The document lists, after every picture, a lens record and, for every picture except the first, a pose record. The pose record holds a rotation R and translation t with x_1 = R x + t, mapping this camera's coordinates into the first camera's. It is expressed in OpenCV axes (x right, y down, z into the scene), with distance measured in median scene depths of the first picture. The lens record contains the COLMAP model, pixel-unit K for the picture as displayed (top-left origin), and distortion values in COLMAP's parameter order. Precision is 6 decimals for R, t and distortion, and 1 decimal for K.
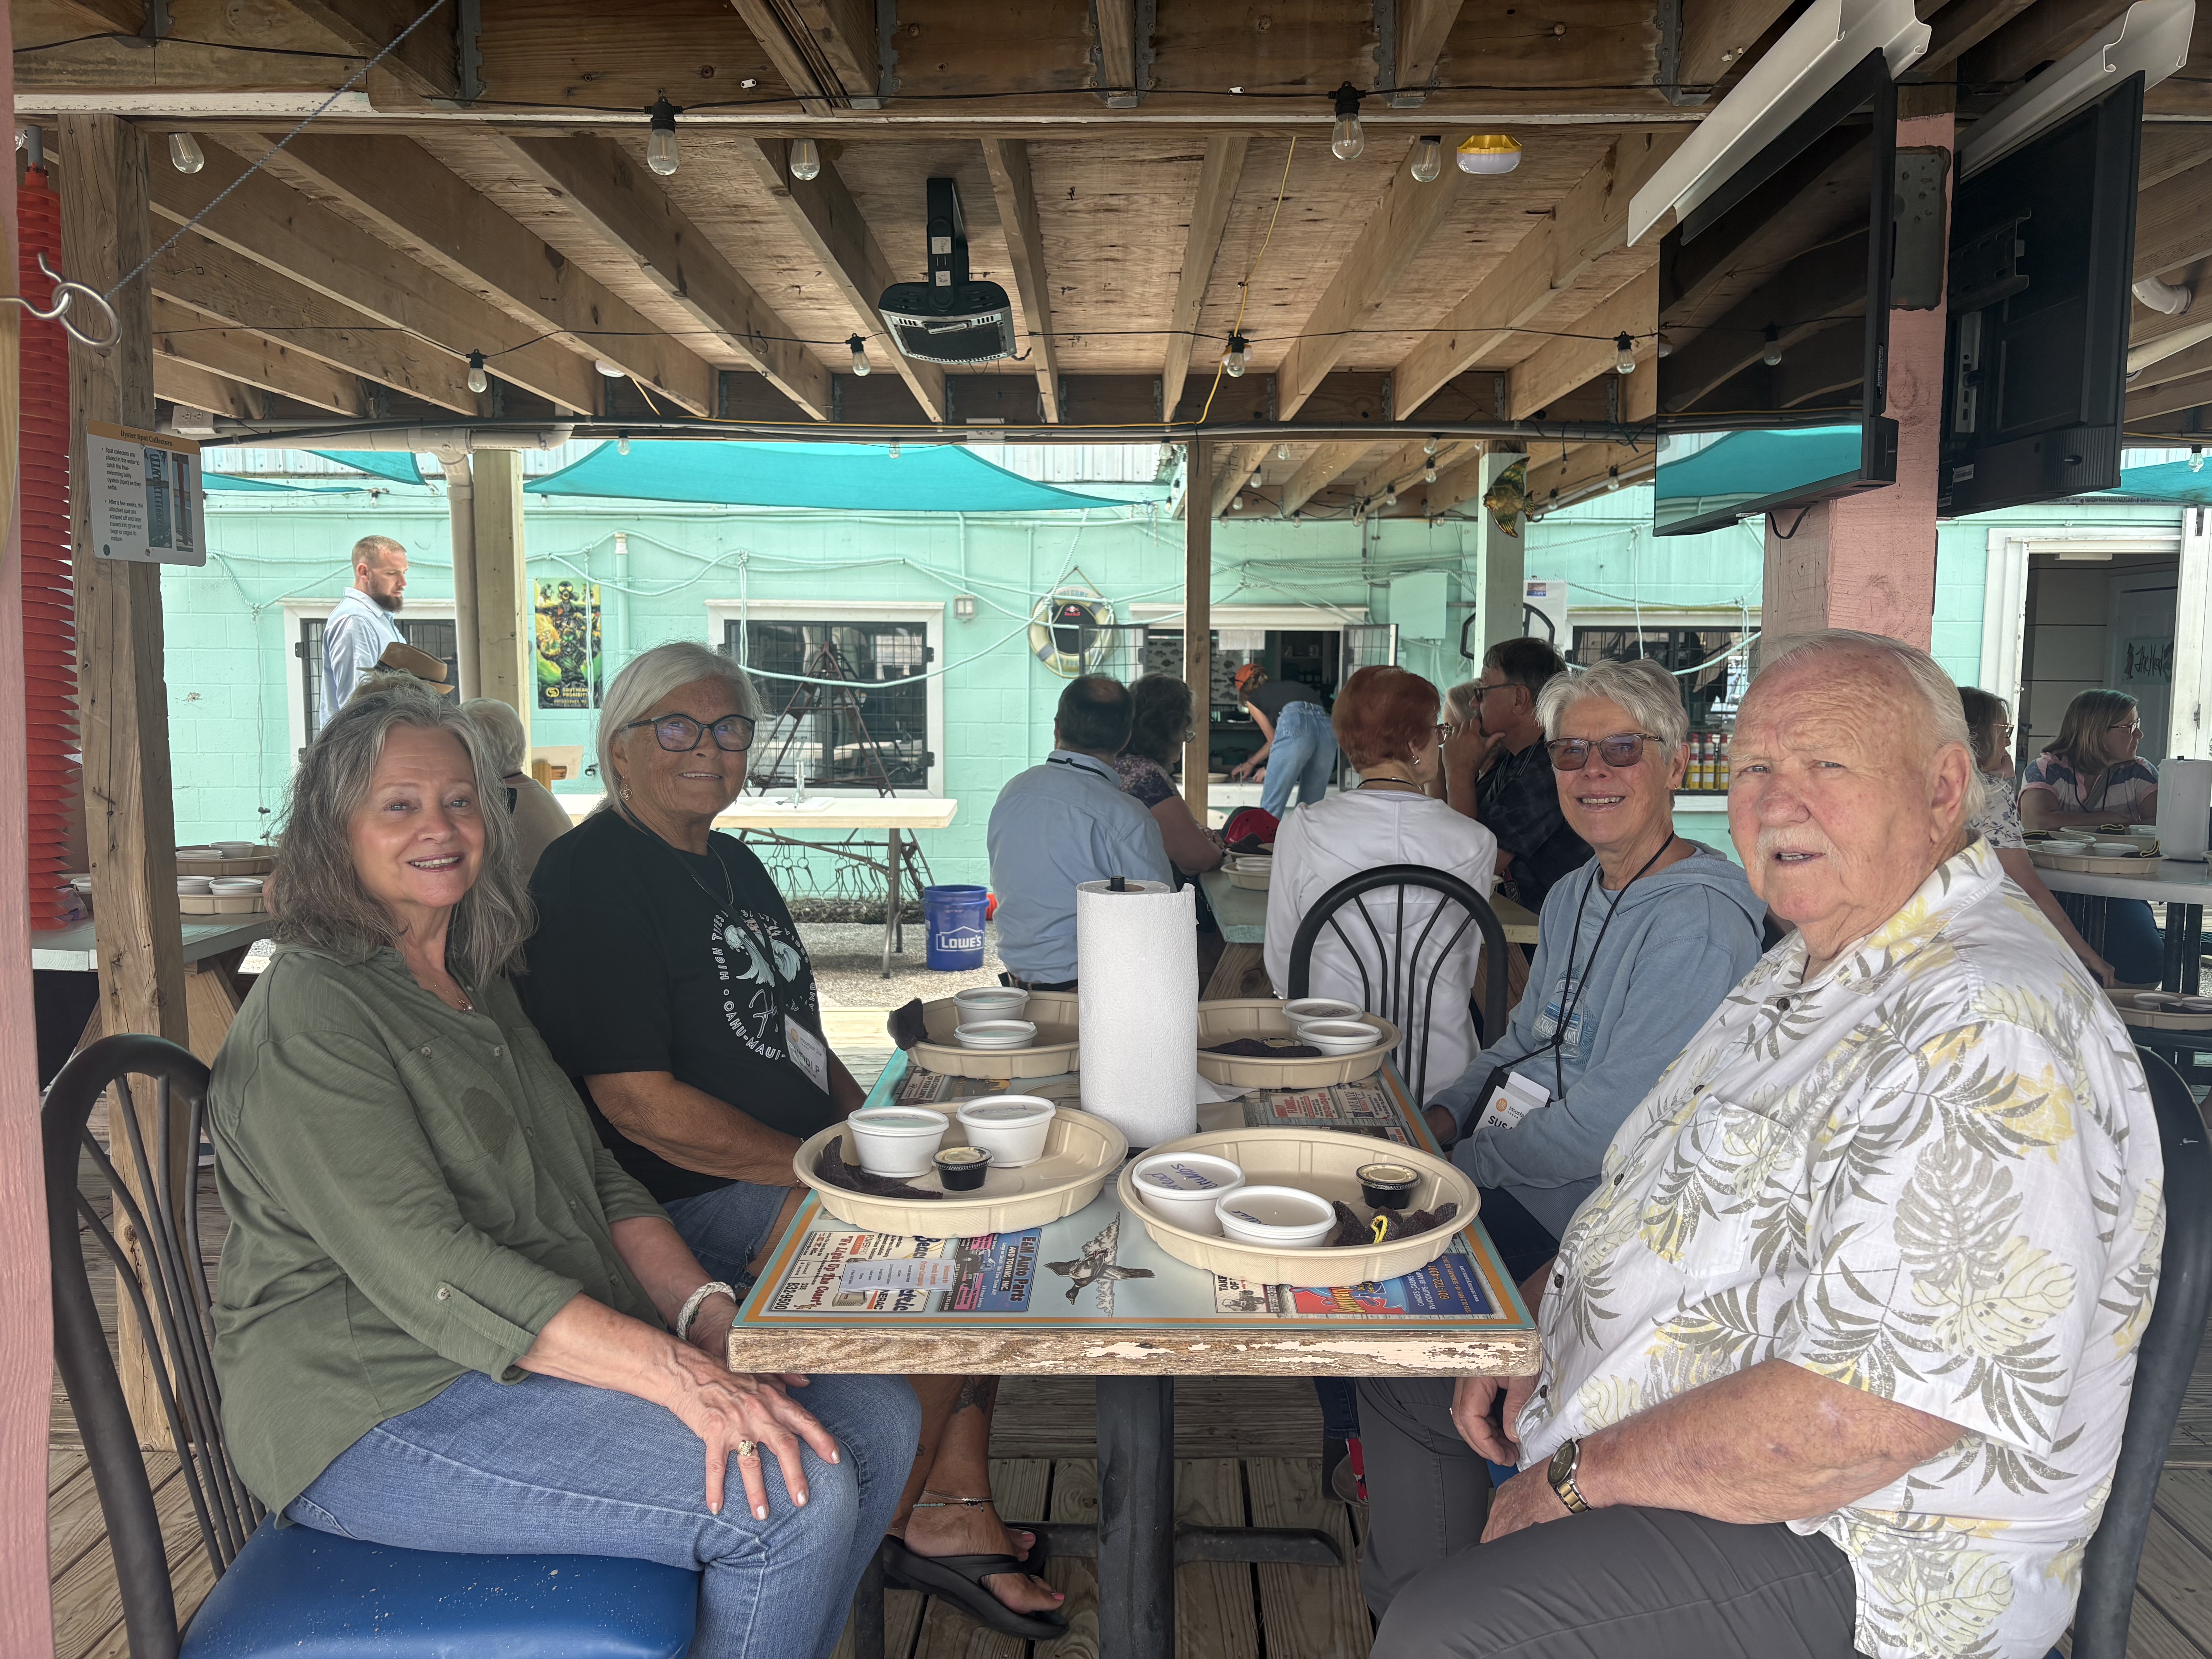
lens RADIAL K [[1677.9, 0, 1097.9], [0, 1677.9, 812.1], [0, 0, 1]] dist [0.002533, 0.013351]
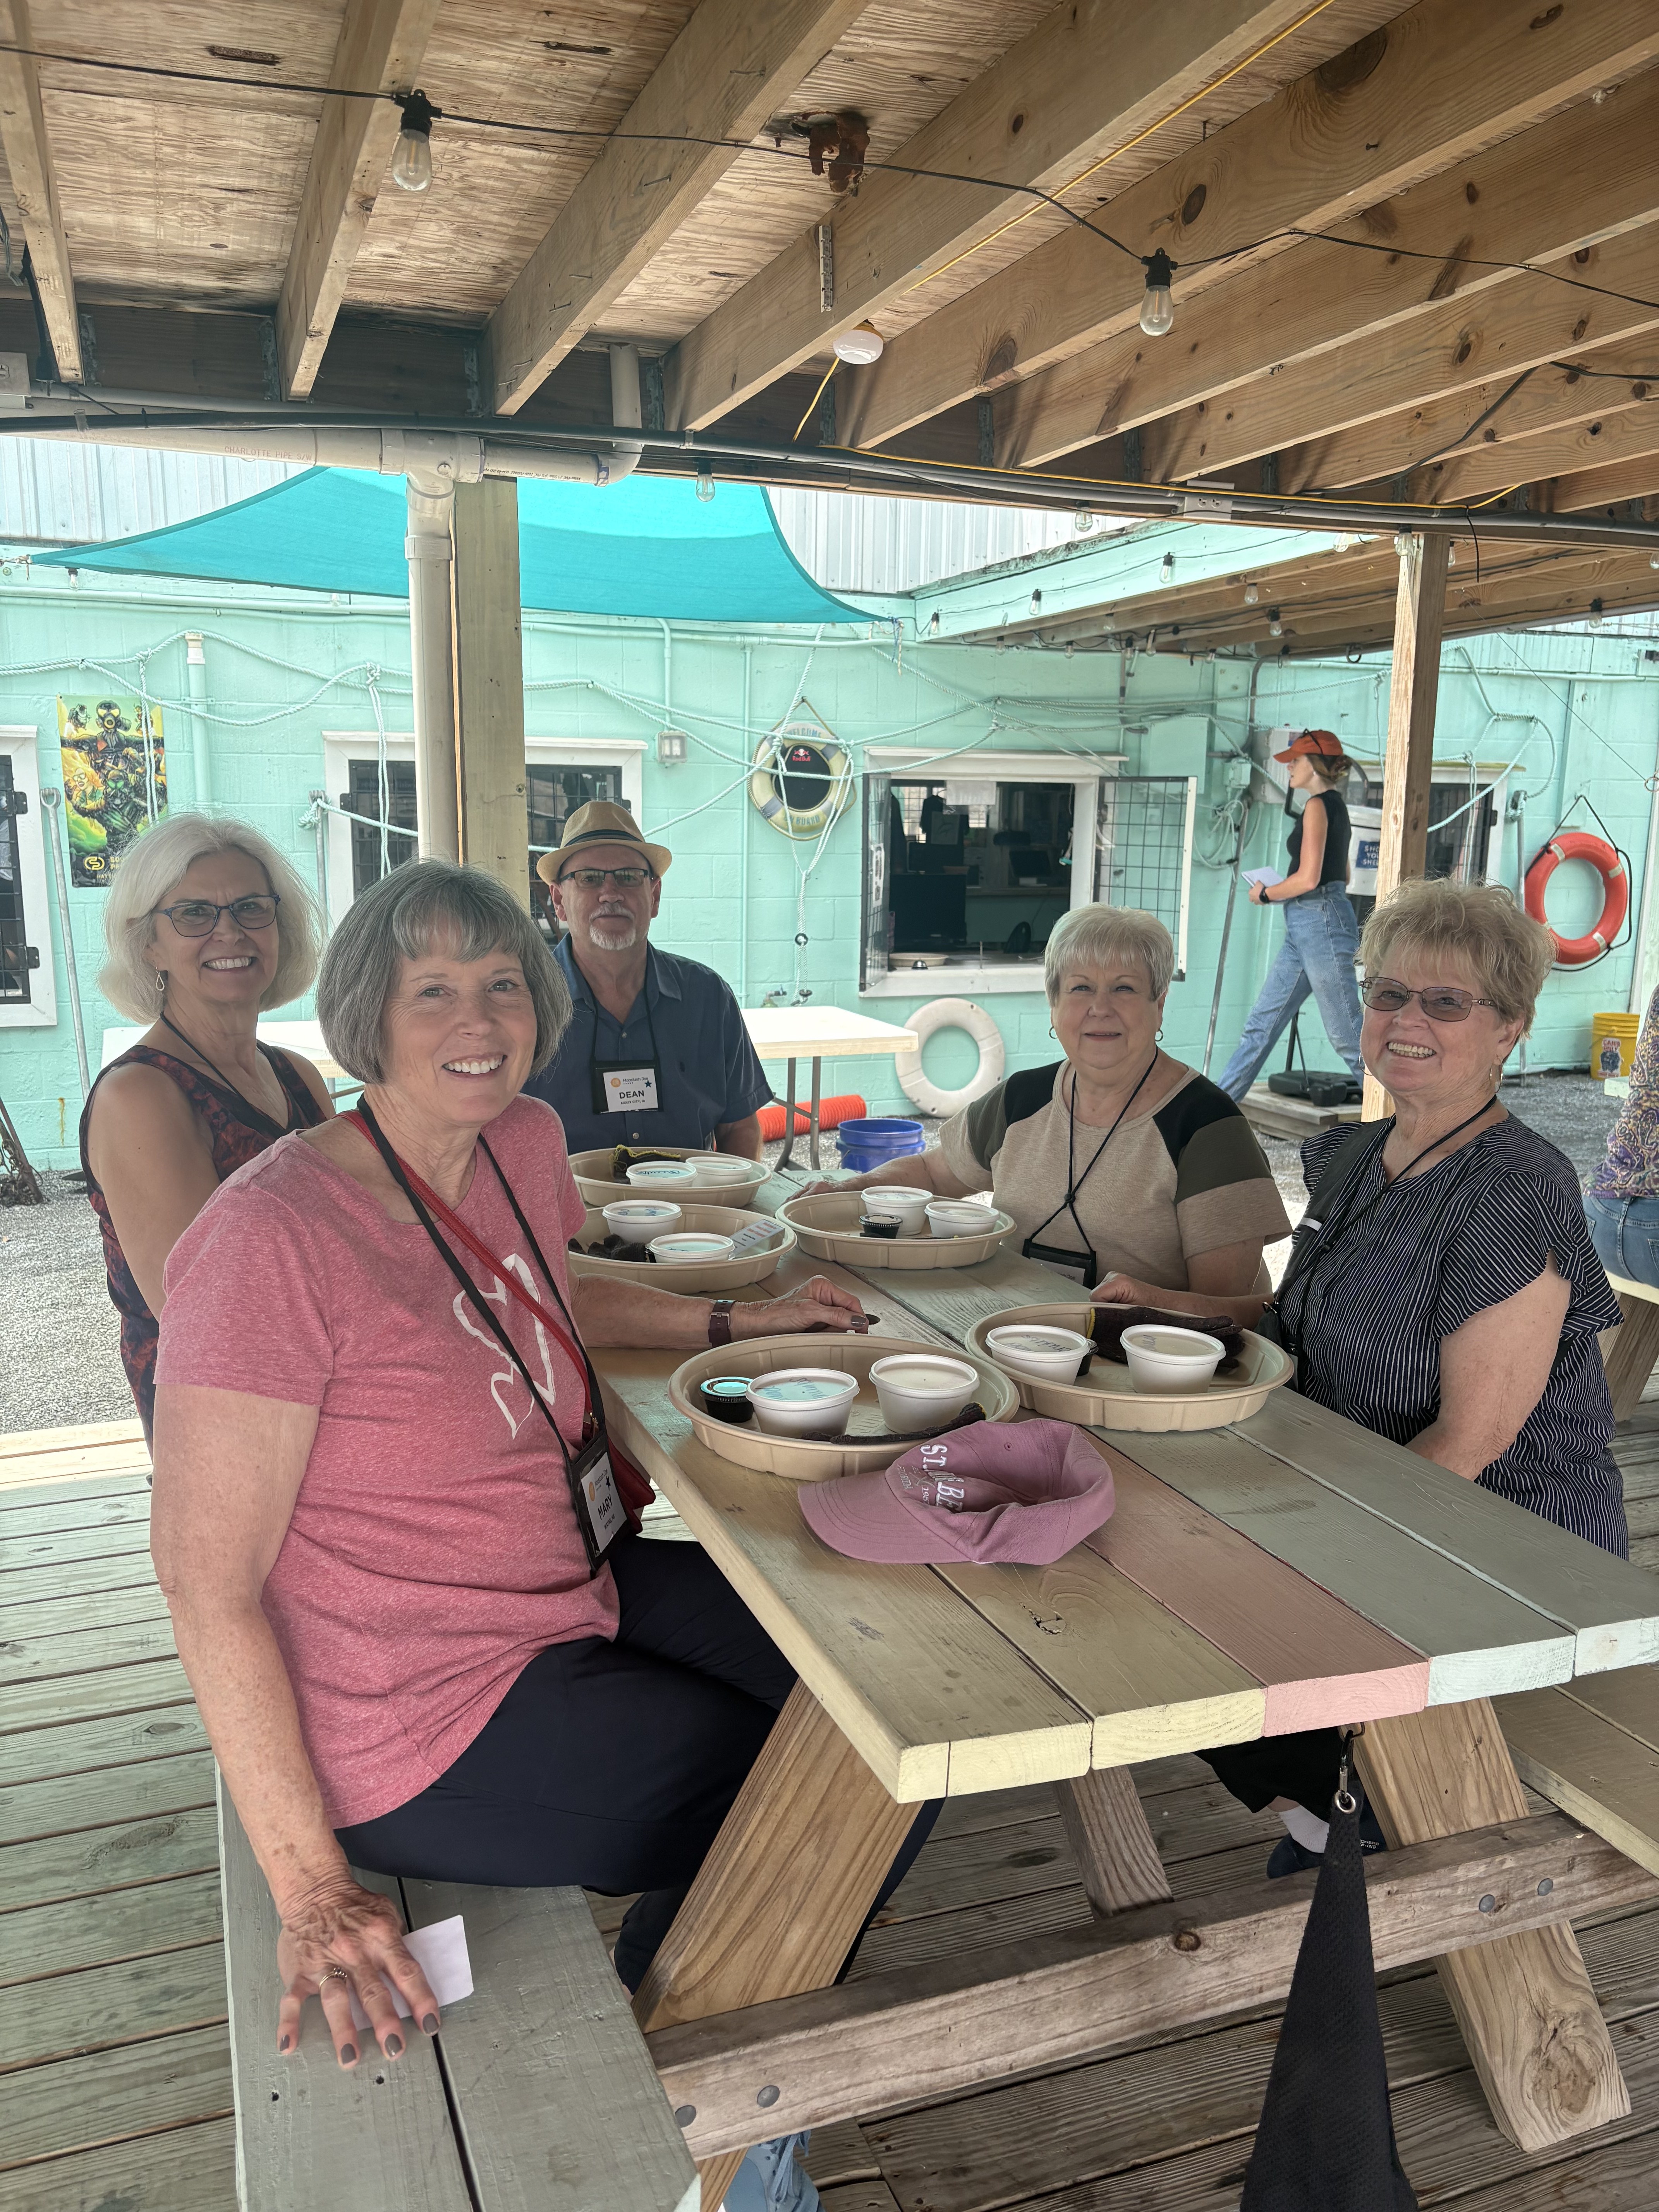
lens RADIAL K [[1677.9, 0, 821.1], [0, 1677.9, 1101.0], [0, 0, 1]] dist [0.002533, 0.013351]
pose [[0.932680, -0.059337, 0.355790, -0.300566], [0.028586, 0.995433, 0.091078, -0.028519], [-0.359570, -0.074776, 0.930117, 0.240759]]
